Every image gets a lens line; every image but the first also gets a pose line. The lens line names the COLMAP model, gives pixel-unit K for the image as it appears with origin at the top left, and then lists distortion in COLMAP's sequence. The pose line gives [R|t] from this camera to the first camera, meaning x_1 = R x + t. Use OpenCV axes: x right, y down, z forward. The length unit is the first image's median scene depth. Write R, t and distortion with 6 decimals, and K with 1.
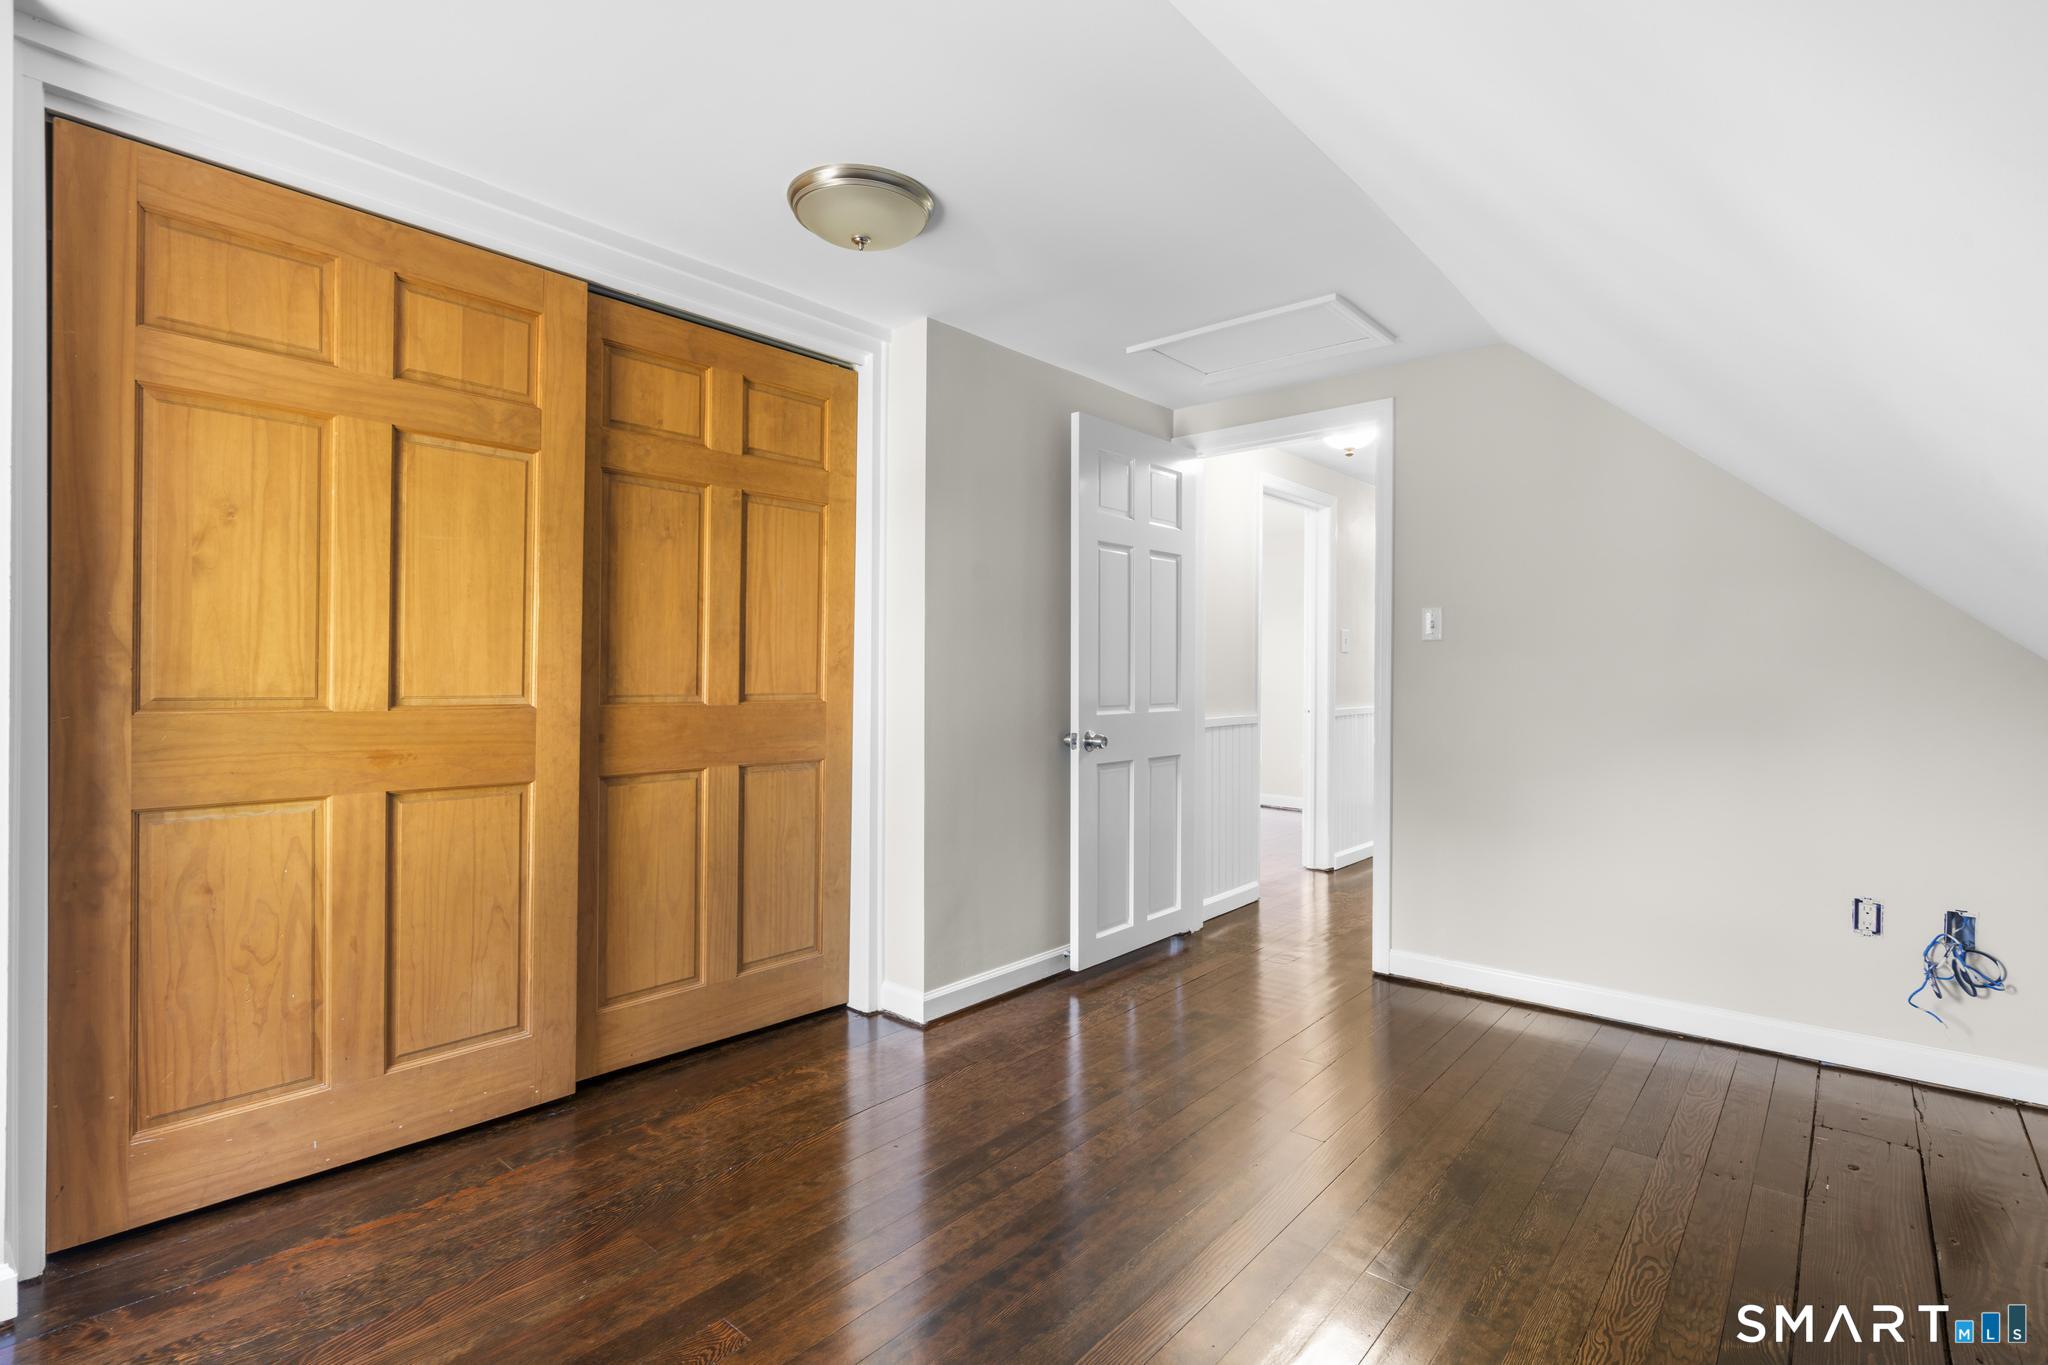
lens RADIAL K [[964.1, 0, 1021.2], [0, 964.1, 678.6], [0, 0, 1]] dist [0.006672, 0.000278]
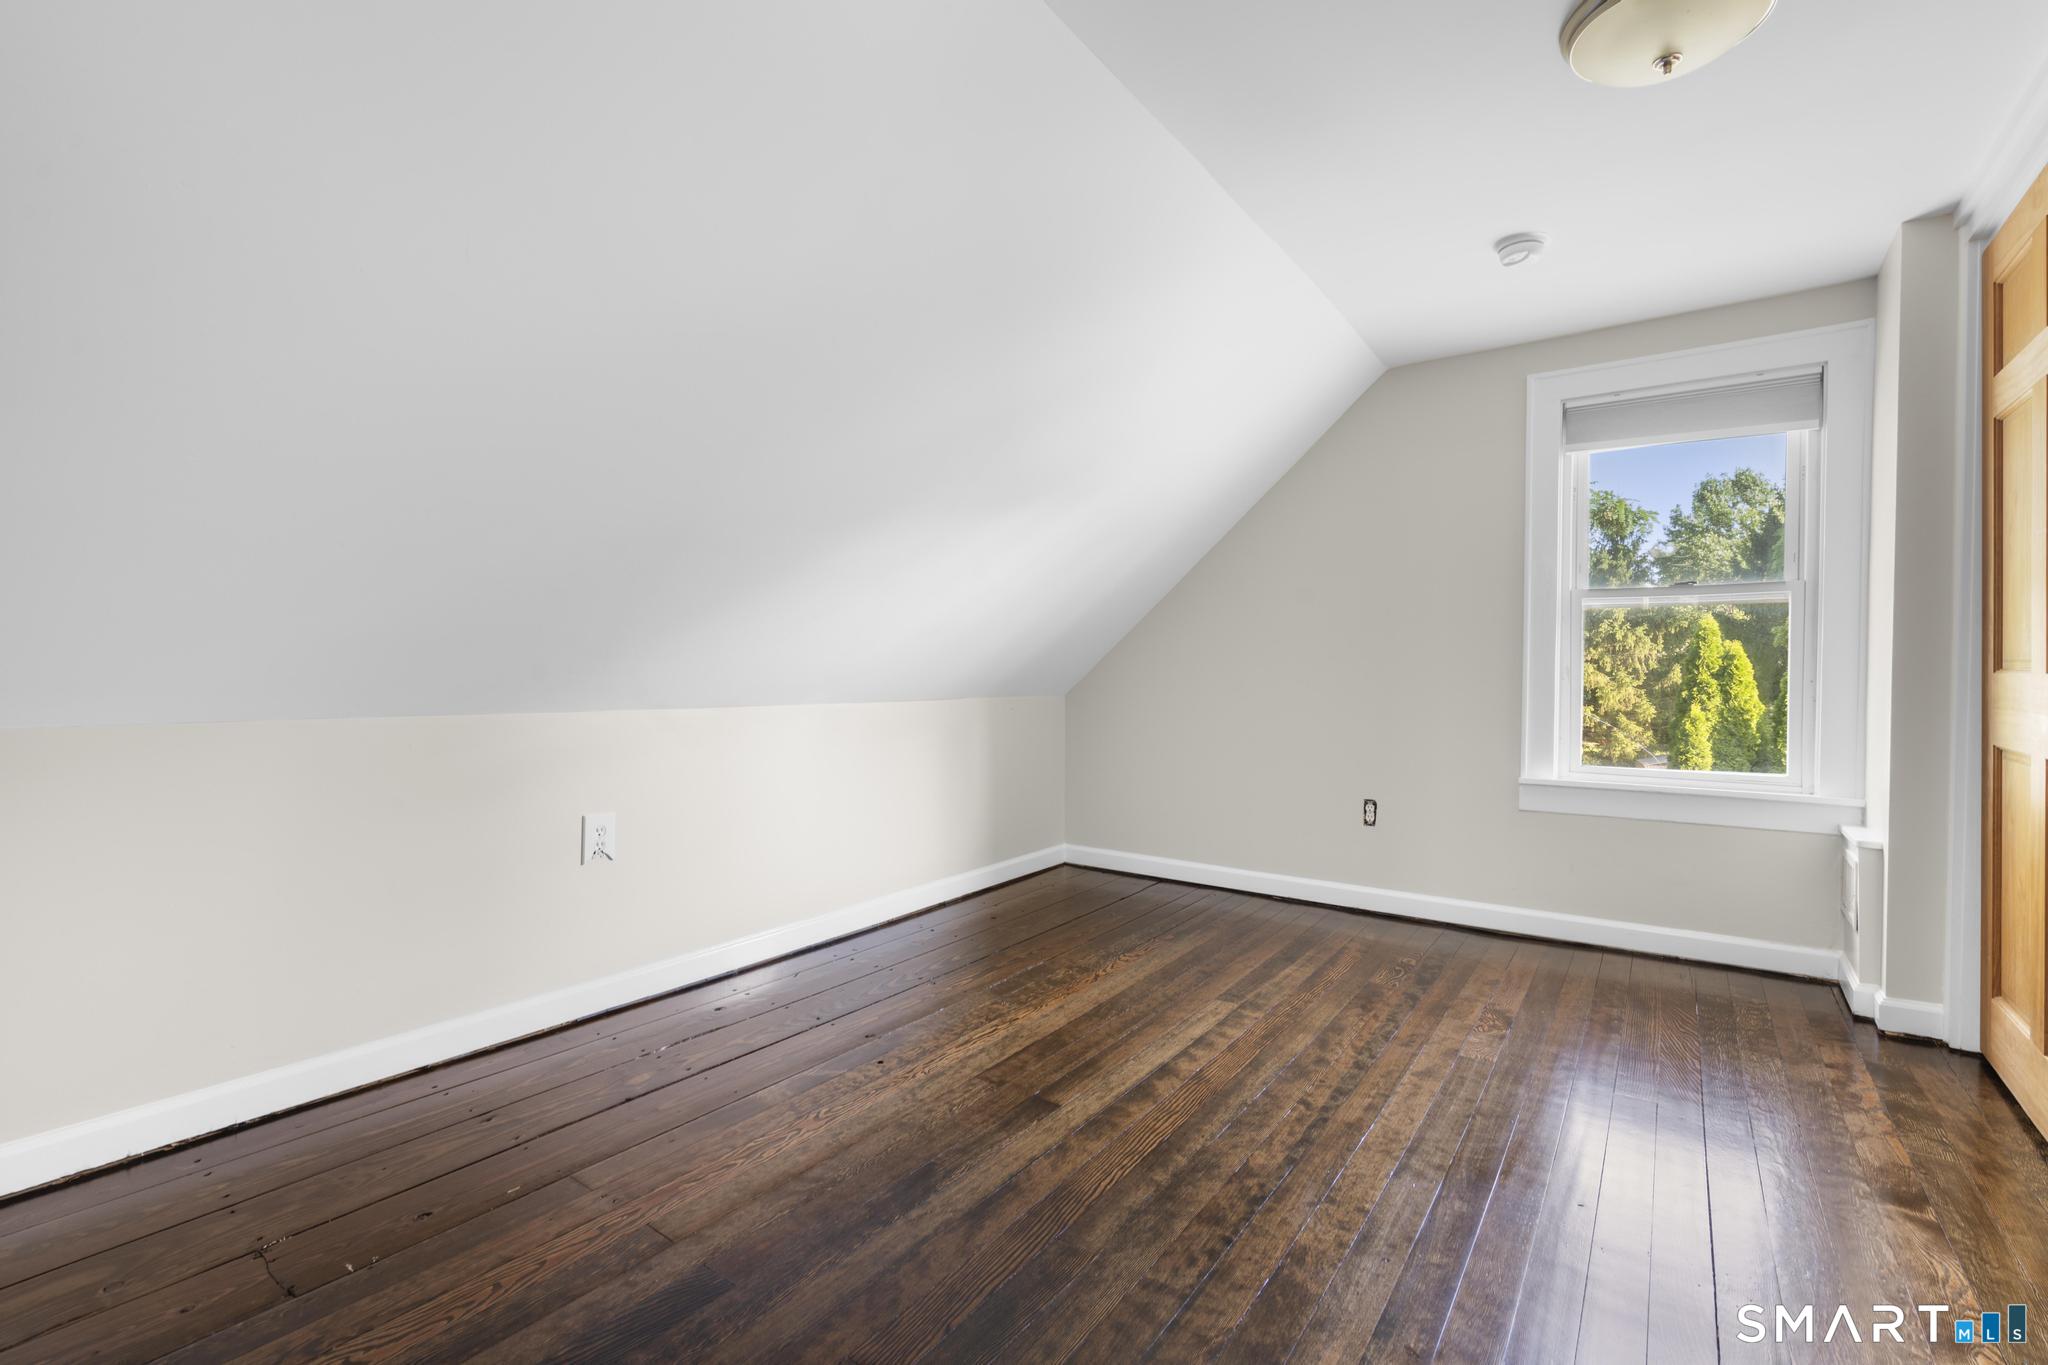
lens RADIAL K [[908.8, 0, 1022.3], [0, 908.8, 675.6], [0, 0, 1]] dist [-0.004222, -0.000404]
pose [[-0.995661, -0.015373, -0.091778, 0.356236], [-0.015980, 0.999855, 0.005882, 0.031478], [0.091674, 0.007323, -0.995762, 1.461854]]
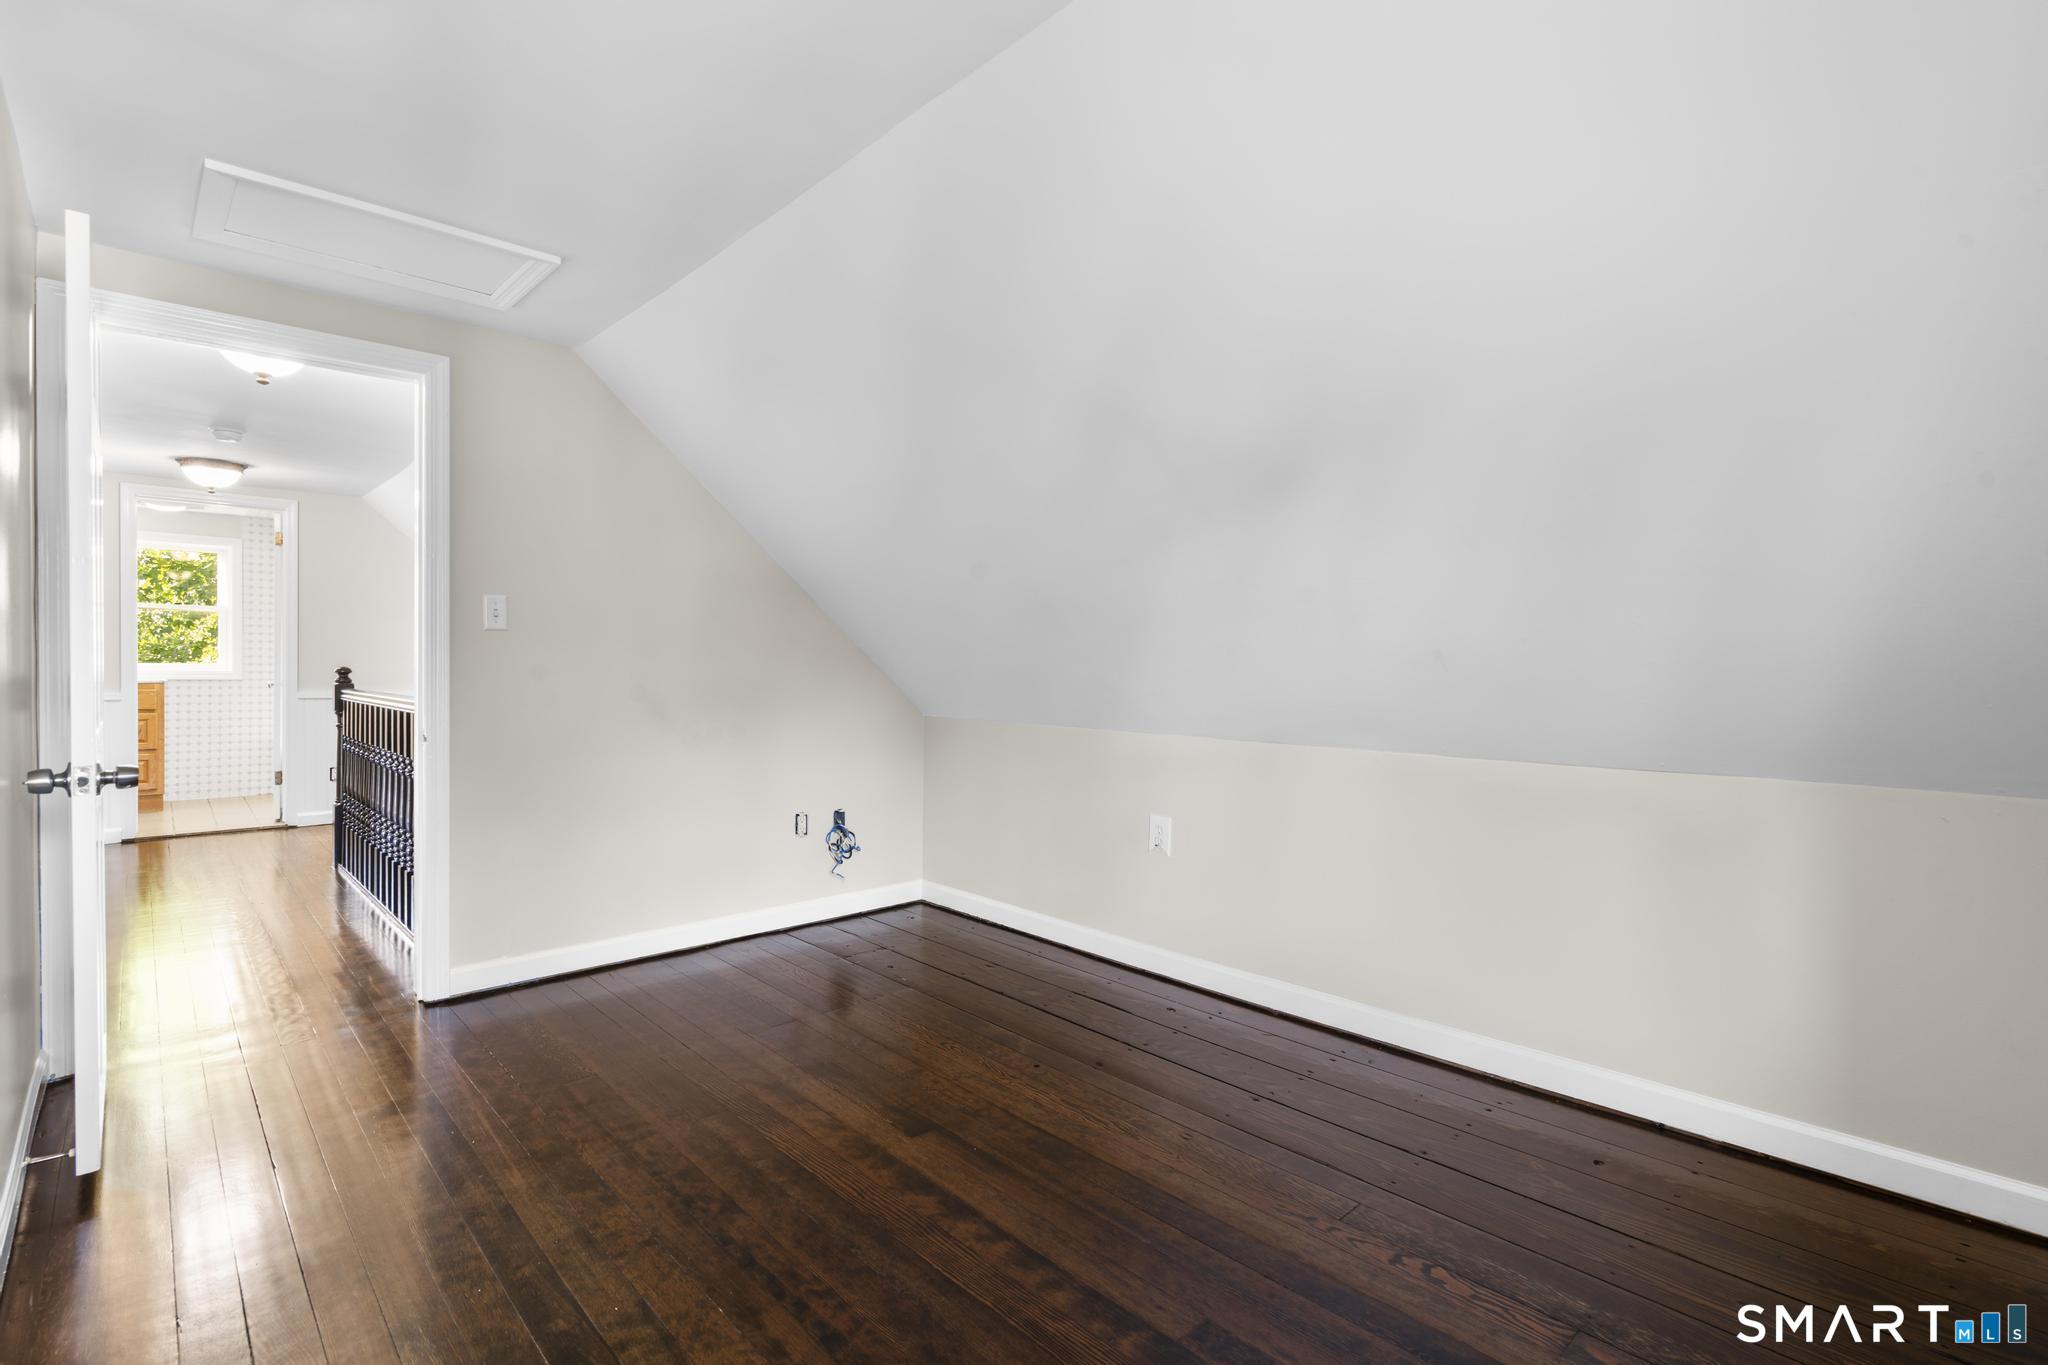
lens RADIAL K [[964.1, 0, 1019.4], [0, 964.1, 679.5], [0, 0, 1]] dist [0.006672, 0.000278]
pose [[0.116877, -0.016224, 0.993014, -0.596039], [-0.004035, 0.999851, 0.016810, -0.010639], [-0.993138, -0.005972, 0.116794, 0.481152]]
